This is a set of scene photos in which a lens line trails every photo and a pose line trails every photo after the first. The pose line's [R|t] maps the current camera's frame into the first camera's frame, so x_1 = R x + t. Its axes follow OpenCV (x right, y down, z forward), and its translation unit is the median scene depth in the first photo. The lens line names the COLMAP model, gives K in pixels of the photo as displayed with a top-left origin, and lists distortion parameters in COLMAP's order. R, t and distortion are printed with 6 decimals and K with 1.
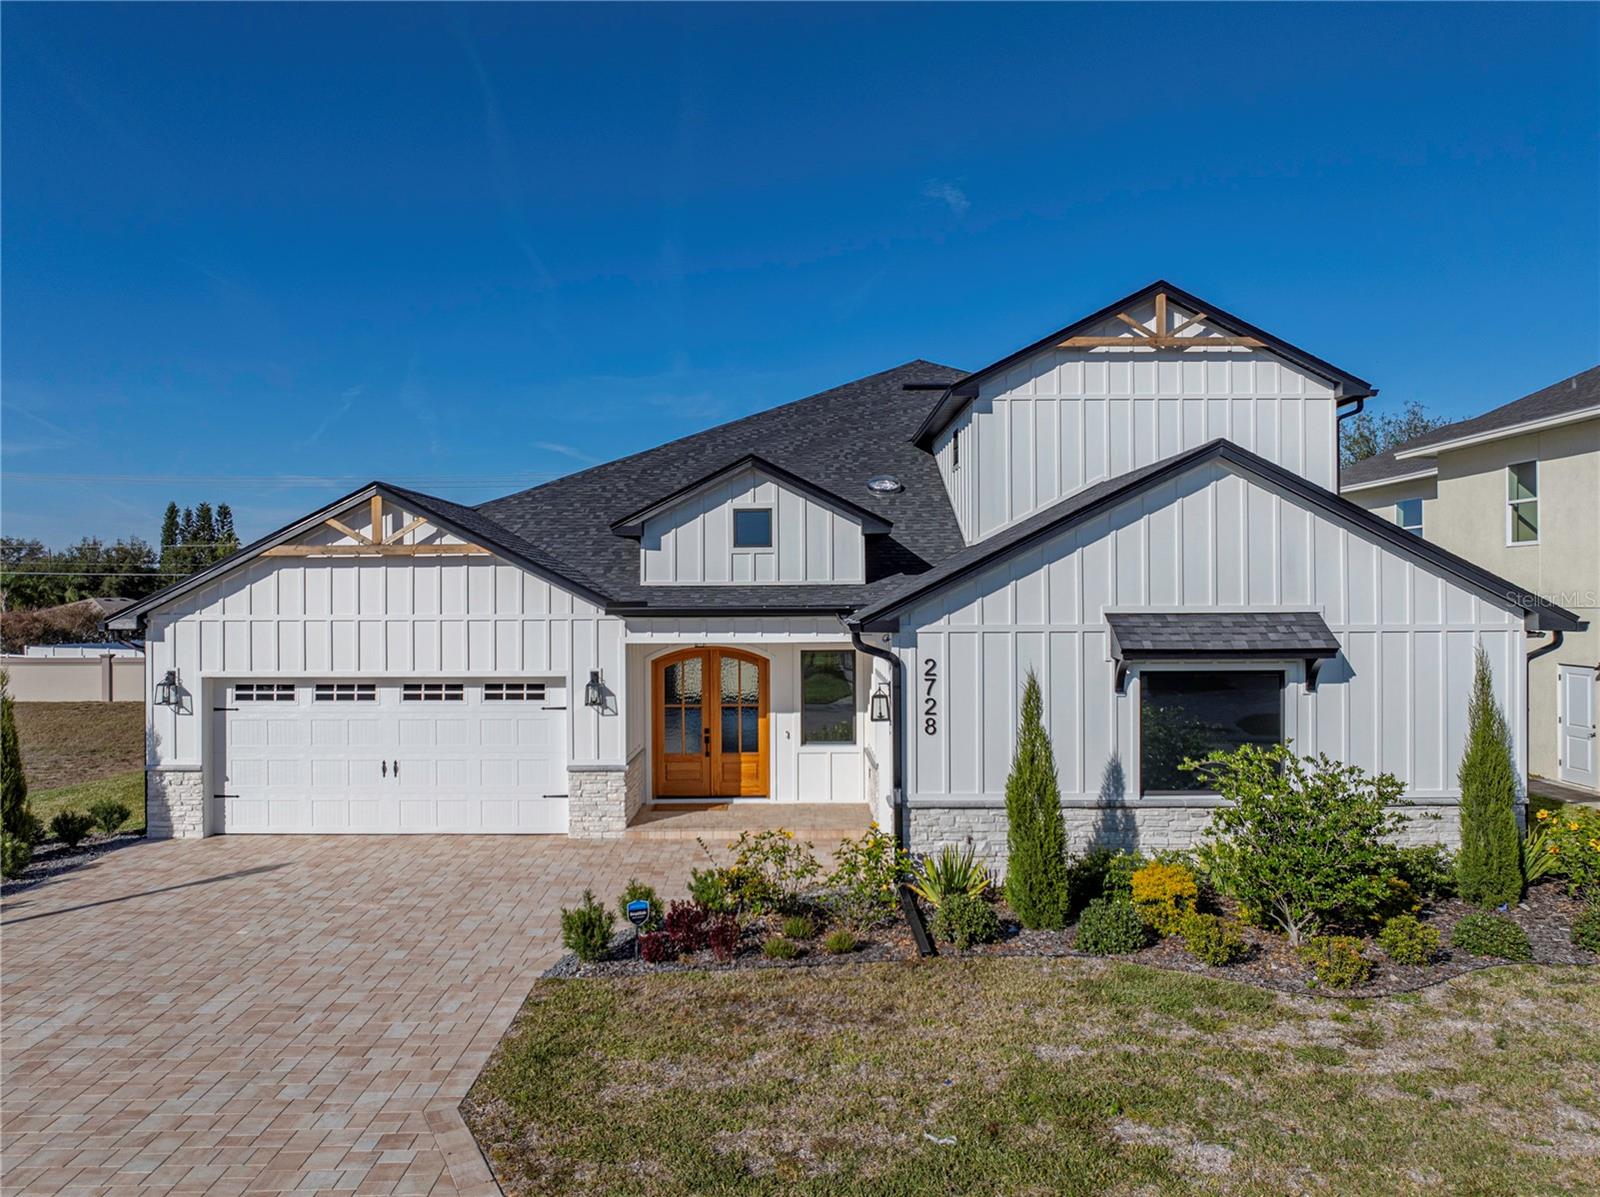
lens RADIAL K [[1118.5, 0, 796.0], [0, 1118.5, 600.9], [0, 0, 1]] dist [-0.034619, 0.019364]
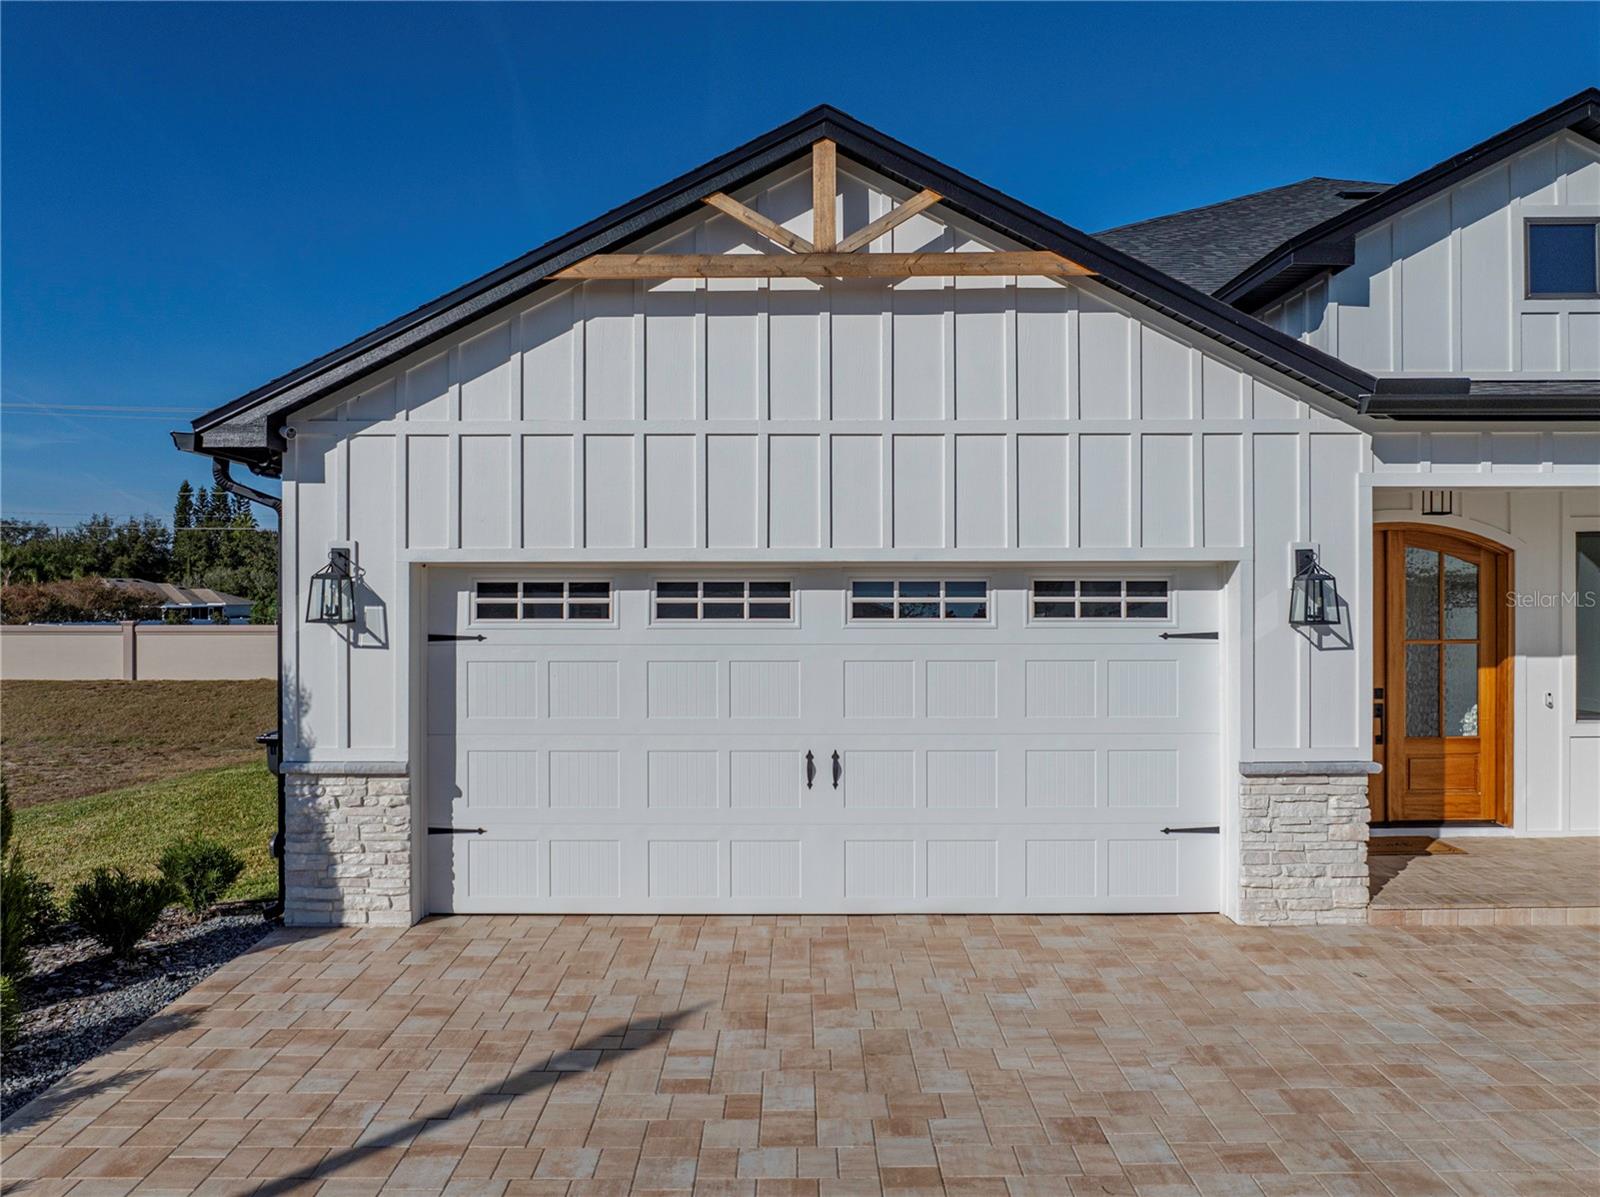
lens RADIAL K [[1133.8, 0, 800.0], [0, 1133.8, 598.5], [0, 0, 1]] dist [-0.027667, 0.003960]
pose [[0.999966, 0.001620, -0.008067, -0.372316], [-0.001598, 0.999995, 0.002731, 0.080706], [0.008071, -0.002718, 0.999964, 0.545120]]
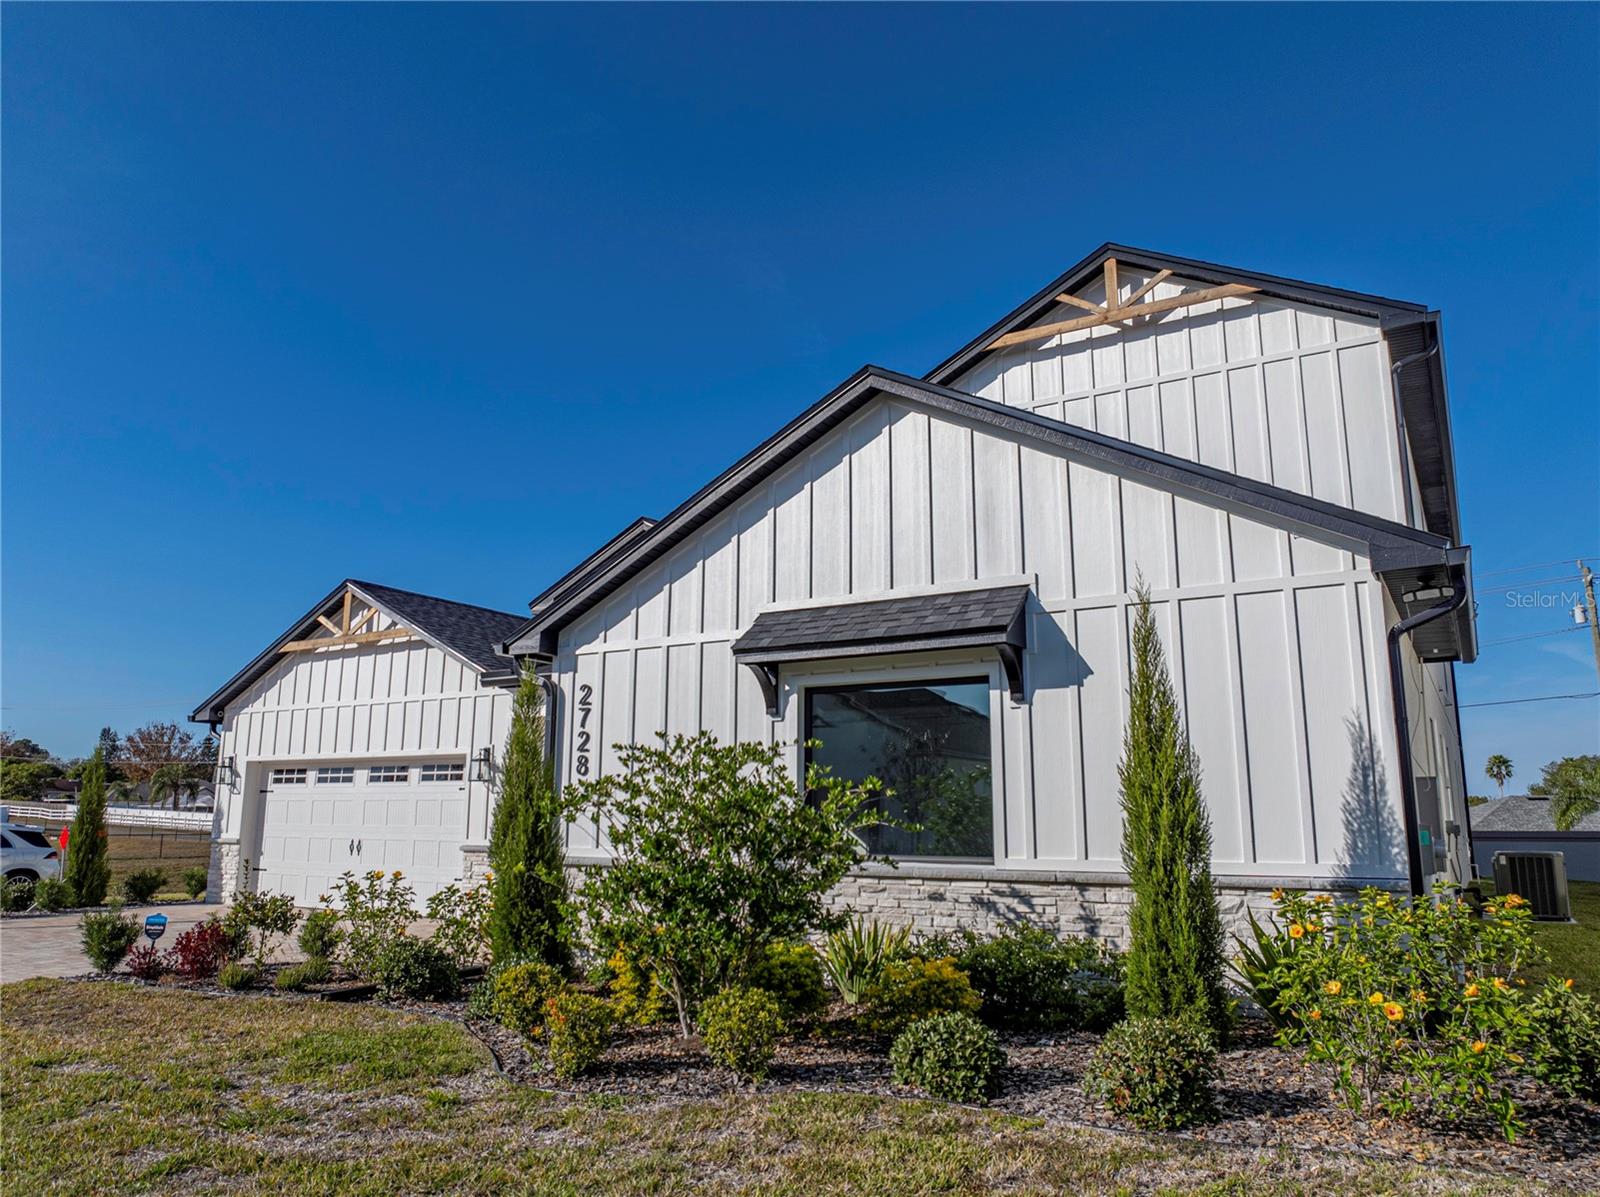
lens RADIAL K [[1125.7, 0, 800.7], [0, 1125.7, 593.9], [0, 0, 1]] dist [-0.025714, 0.000337]
pose [[0.853682, -0.095967, -0.511877, 0.566150], [-0.007779, 0.980416, -0.196782, 0.121403], [0.520737, 0.171971, 0.836217, 0.290604]]
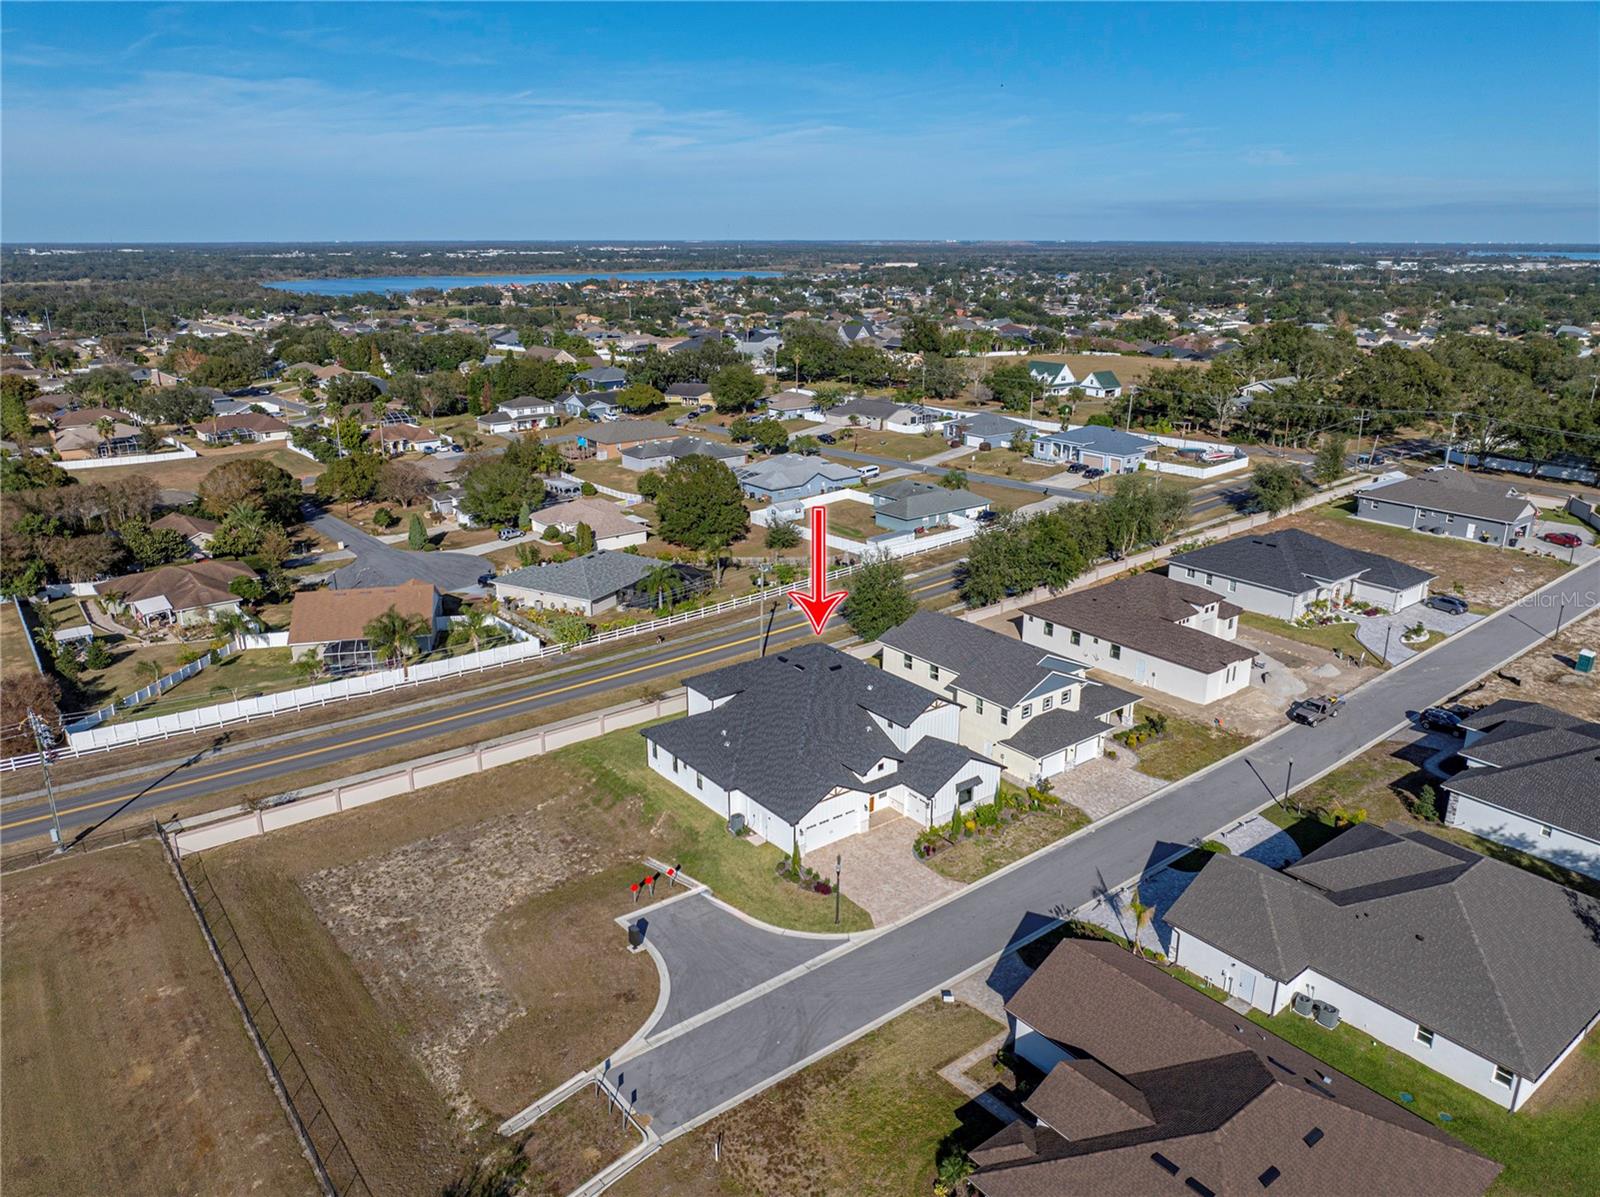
lens RADIAL K [[1133.8, 0, 800.0], [0, 1133.8, 598.5], [0, 0, 1]] dist [-0.027667, 0.003960]
pose [[0.796163, -0.182283, 0.576972, -3.280481], [-0.000583, 0.953312, 0.301985, -2.437937], [-0.605081, -0.240766, 0.758886, -2.590653]]
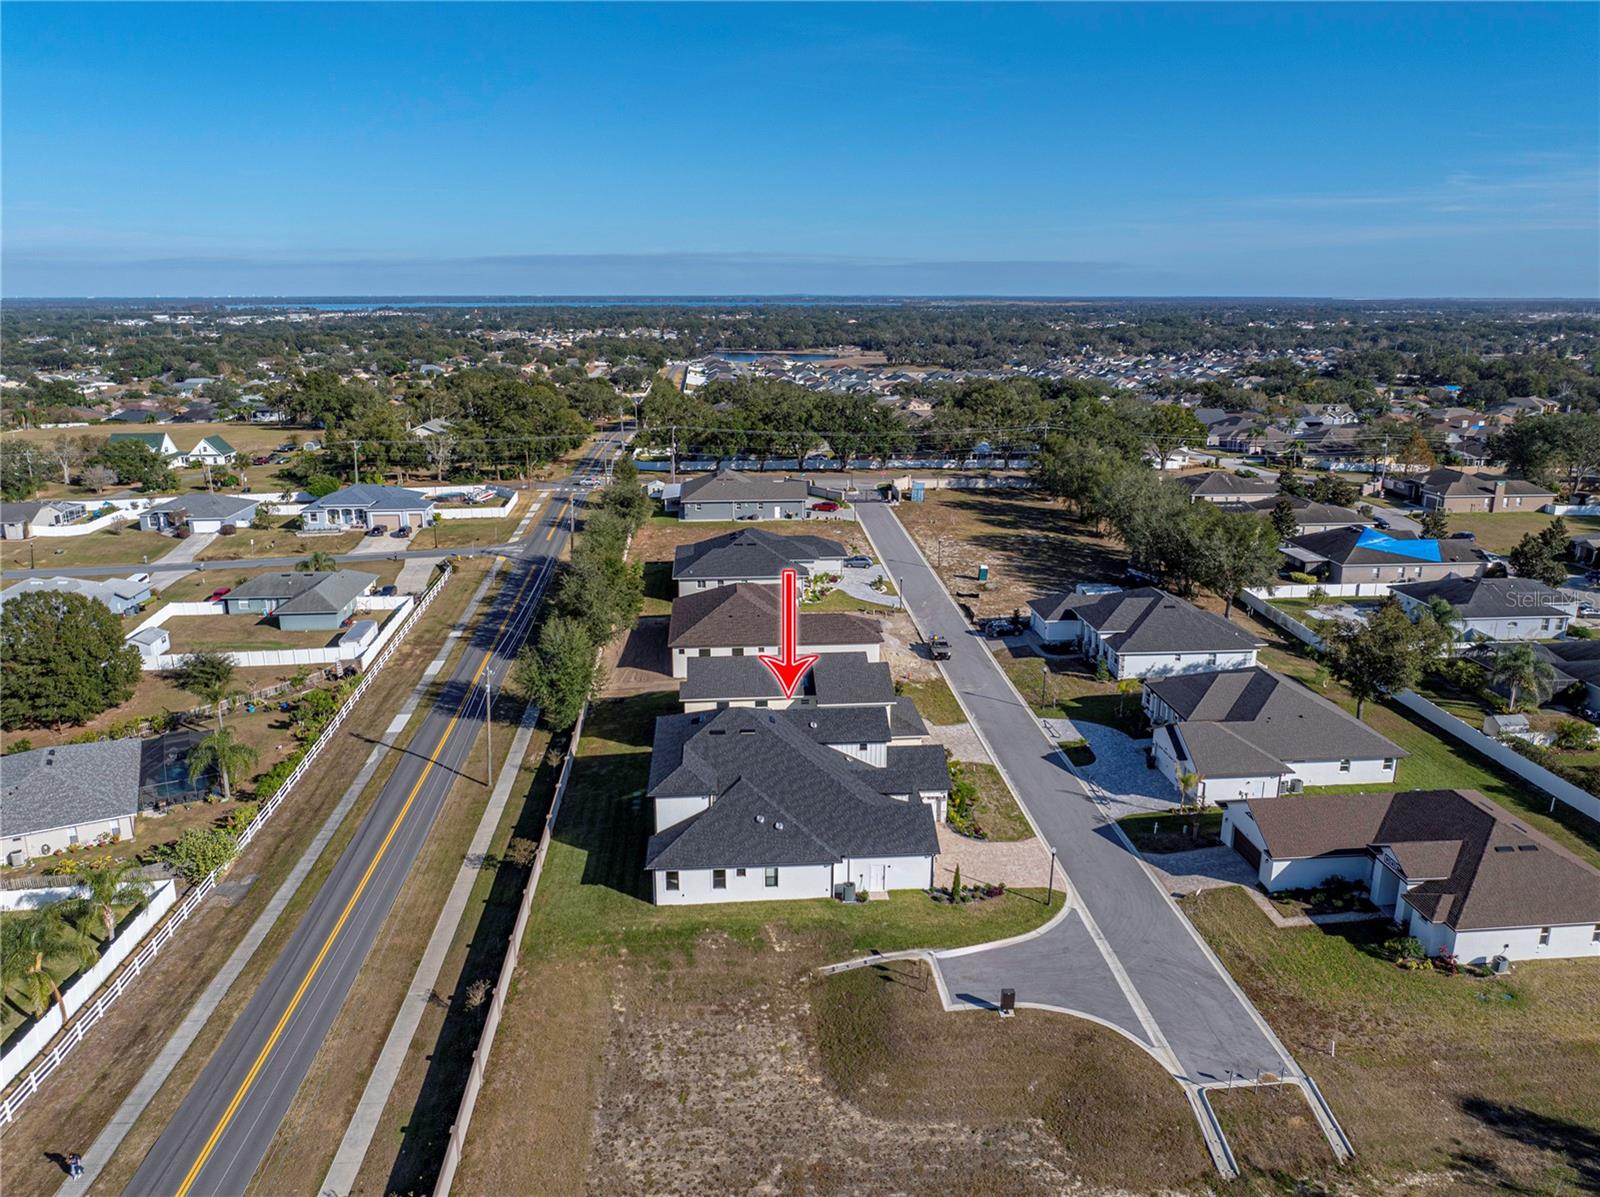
lens RADIAL K [[1133.8, 0, 800.0], [0, 1133.8, 598.5], [0, 0, 1]] dist [-0.027667, 0.003960]
pose [[-0.076527, -0.258919, 0.962863, -5.111181], [0.000531, 0.965684, 0.259720, -2.380593], [-0.997067, 0.020386, -0.073764, 1.942792]]
